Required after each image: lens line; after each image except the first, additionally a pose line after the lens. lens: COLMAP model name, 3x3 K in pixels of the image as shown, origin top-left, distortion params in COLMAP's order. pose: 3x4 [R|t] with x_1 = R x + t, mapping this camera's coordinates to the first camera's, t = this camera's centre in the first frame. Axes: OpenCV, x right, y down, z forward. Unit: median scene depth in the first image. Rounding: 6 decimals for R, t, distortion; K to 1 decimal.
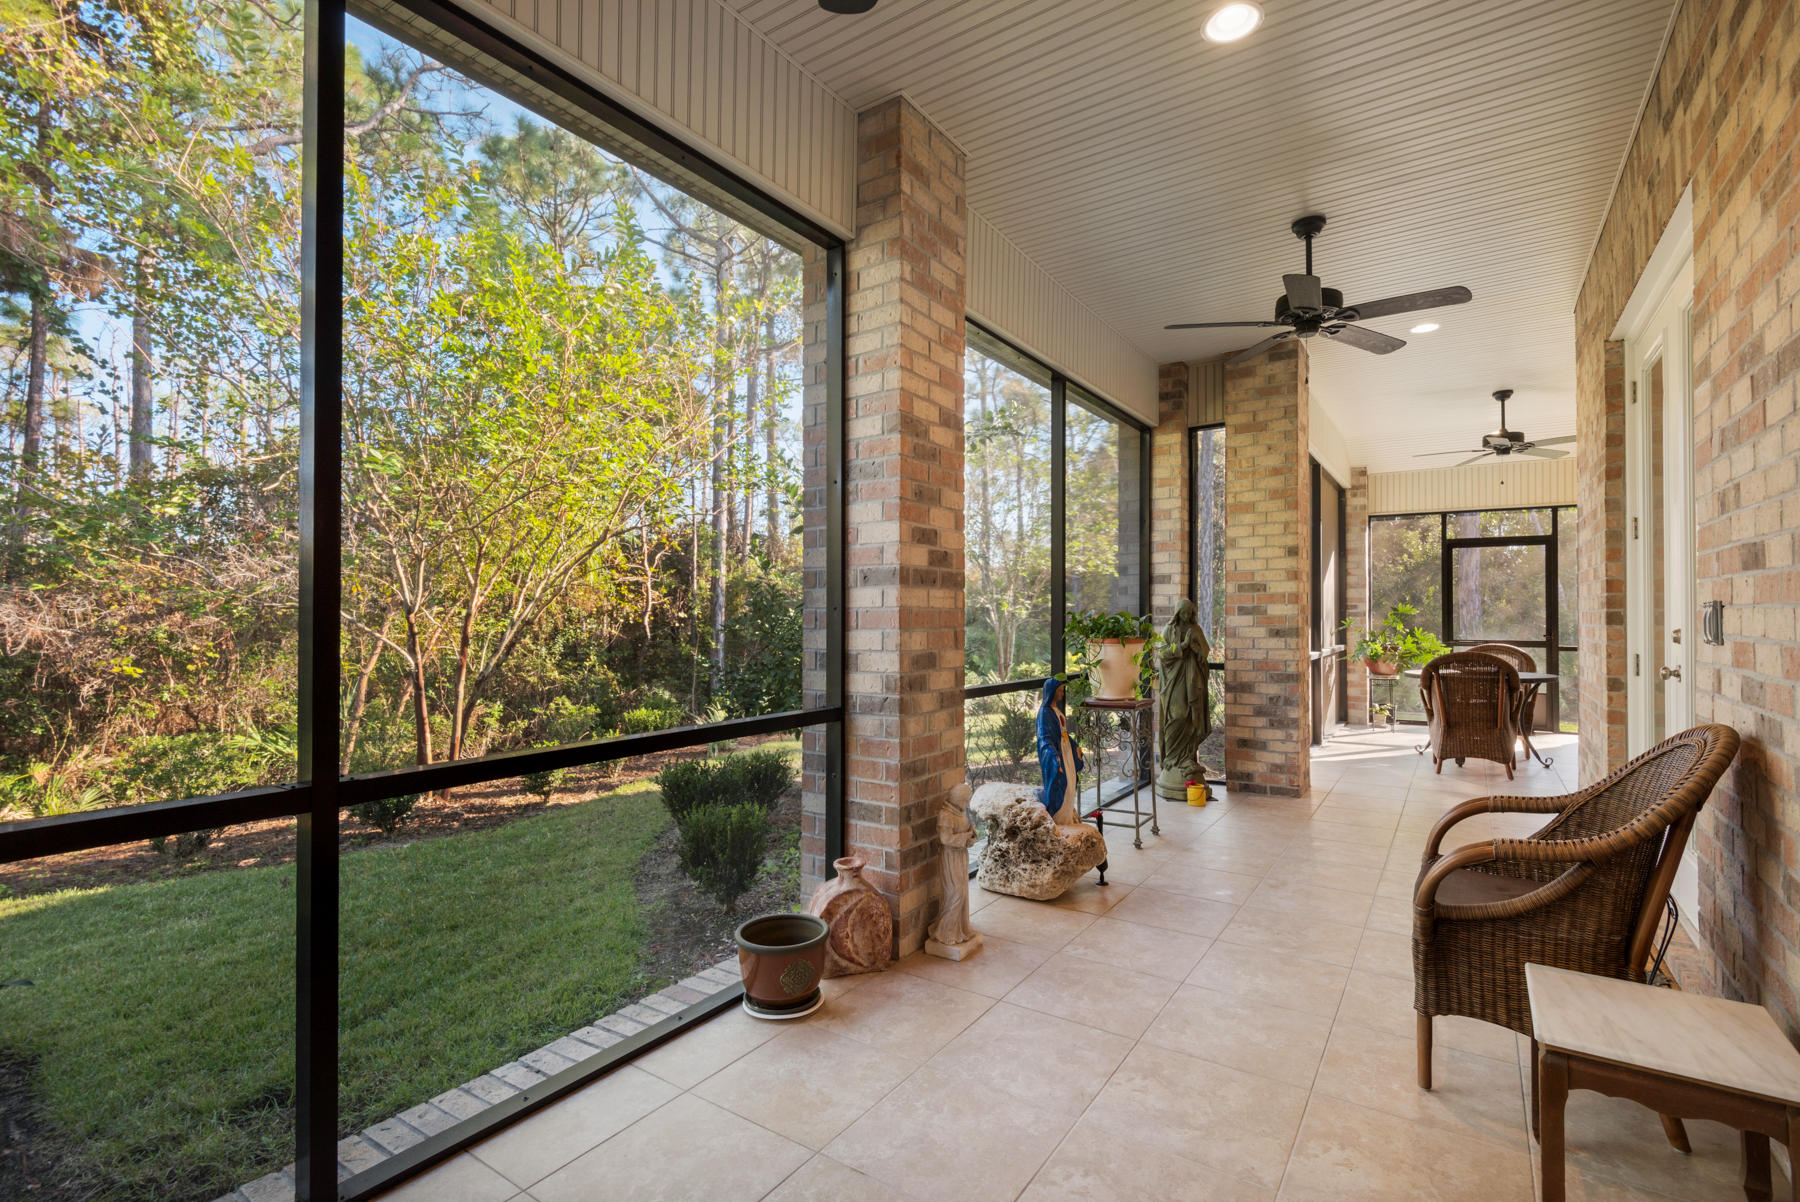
lens RADIAL K [[825.7, 0, 900.0], [0, 825.7, 601.0], [0, 0, 1]] dist [0.042216, -0.033296]
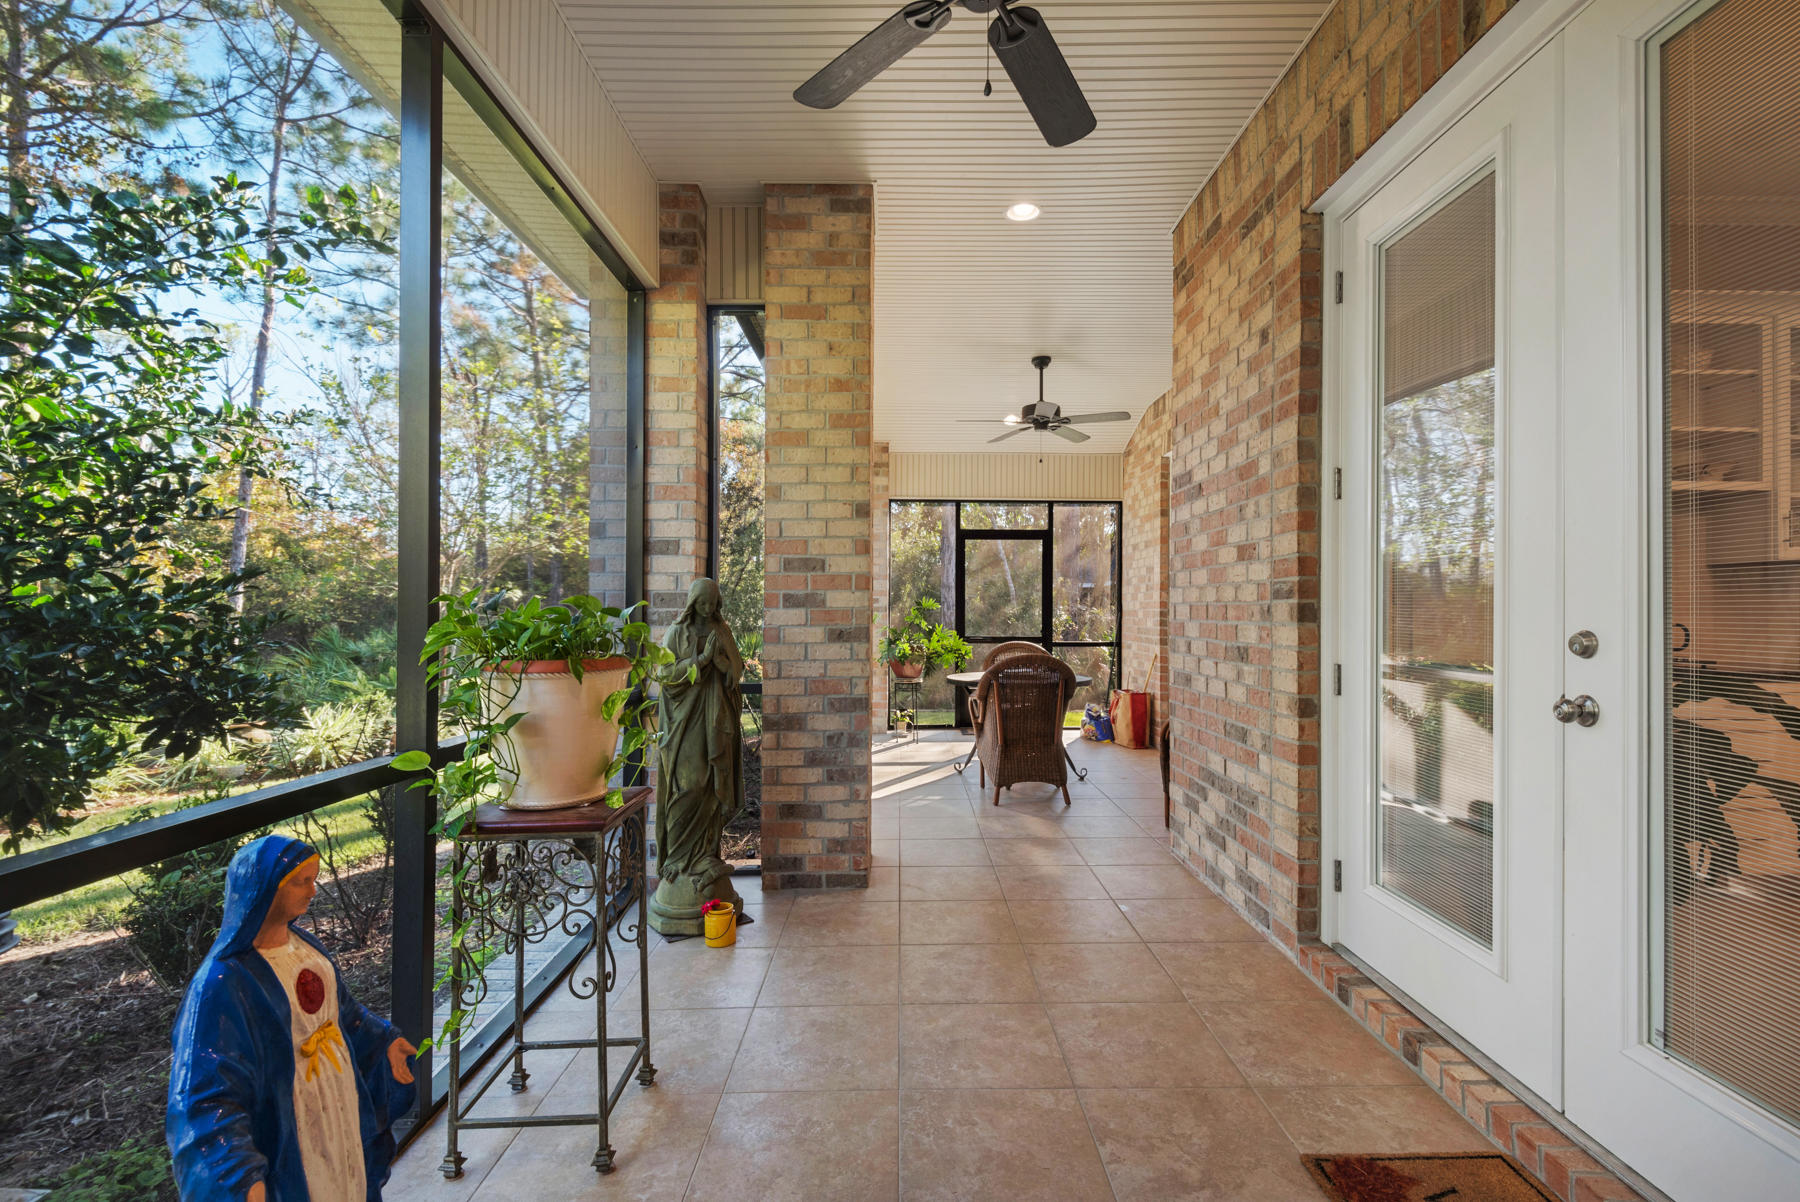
lens RADIAL K [[815.4, 0, 897.7], [0, 815.4, 605.4], [0, 0, 1]] dist [0.028825, -0.011849]
pose [[0.828508, 0.006569, 0.559939, 0.132999], [-0.012059, 0.999909, 0.006111, 0.010482], [-0.559848, -0.011816, 0.828511, 0.440491]]
